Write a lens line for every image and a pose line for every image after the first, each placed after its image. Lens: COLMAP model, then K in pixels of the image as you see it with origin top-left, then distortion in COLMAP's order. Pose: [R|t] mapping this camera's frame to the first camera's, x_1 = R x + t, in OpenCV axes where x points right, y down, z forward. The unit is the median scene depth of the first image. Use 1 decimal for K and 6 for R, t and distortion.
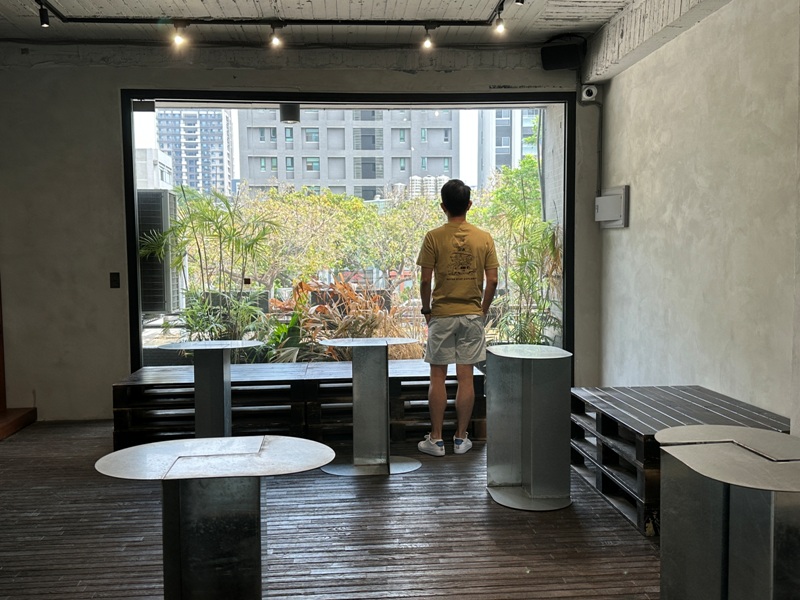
lens RADIAL K [[675.9, 0, 400.0], [0, 675.9, 300.0], [0, 0, 1]] dist [0.128575, -0.000042]
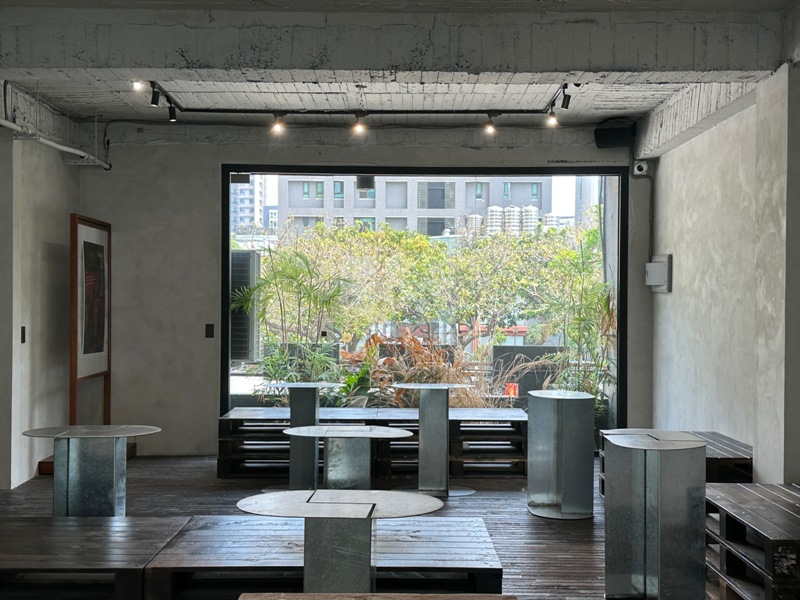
lens RADIAL K [[970.8, 0, 400.0], [0, 970.8, 300.0], [0, 0, 1]] dist [0.016916, 0.005442]
pose [[0.996567, 0.018372, -0.080729, 0.023985], [-0.023736, 0.997538, -0.065992, 0.018322], [0.079318, 0.067681, 0.994549, -0.548102]]
